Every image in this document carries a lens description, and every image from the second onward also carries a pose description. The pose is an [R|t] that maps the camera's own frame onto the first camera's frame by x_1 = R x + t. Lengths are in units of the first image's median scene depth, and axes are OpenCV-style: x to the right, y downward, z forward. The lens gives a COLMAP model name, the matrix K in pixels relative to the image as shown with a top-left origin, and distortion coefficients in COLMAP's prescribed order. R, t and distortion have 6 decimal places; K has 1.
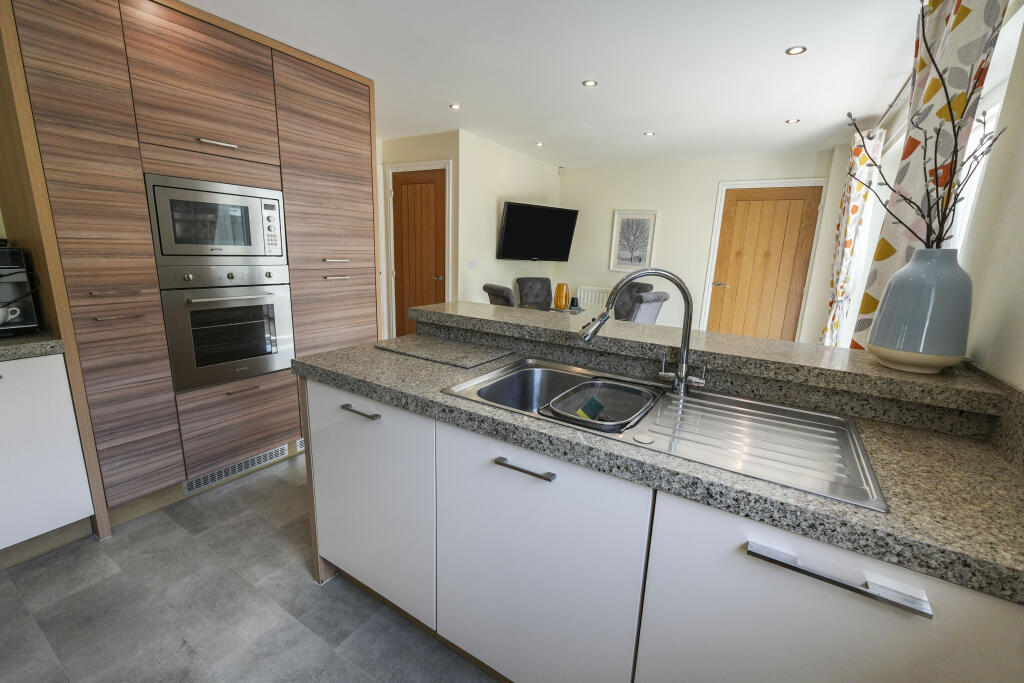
lens RADIAL K [[430.6, 0, 511.7], [0, 430.6, 348.6], [0, 0, 1]] dist [0.000543, 0.000172]
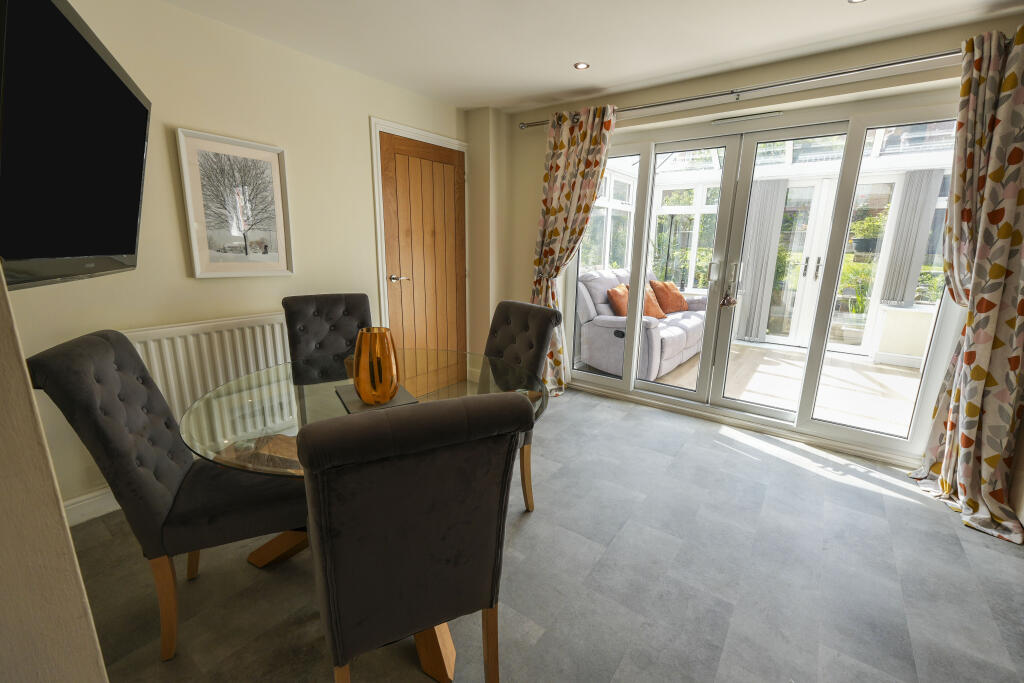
lens RADIAL K [[430.6, 0, 511.7], [0, 430.6, 348.6], [0, 0, 1]] dist [0.000543, 0.000172]
pose [[0.073889, -0.274314, 0.958797, -0.195920], [0.222035, 0.941819, 0.252345, -0.184409], [-0.972235, 0.194241, 0.130497, 0.794179]]
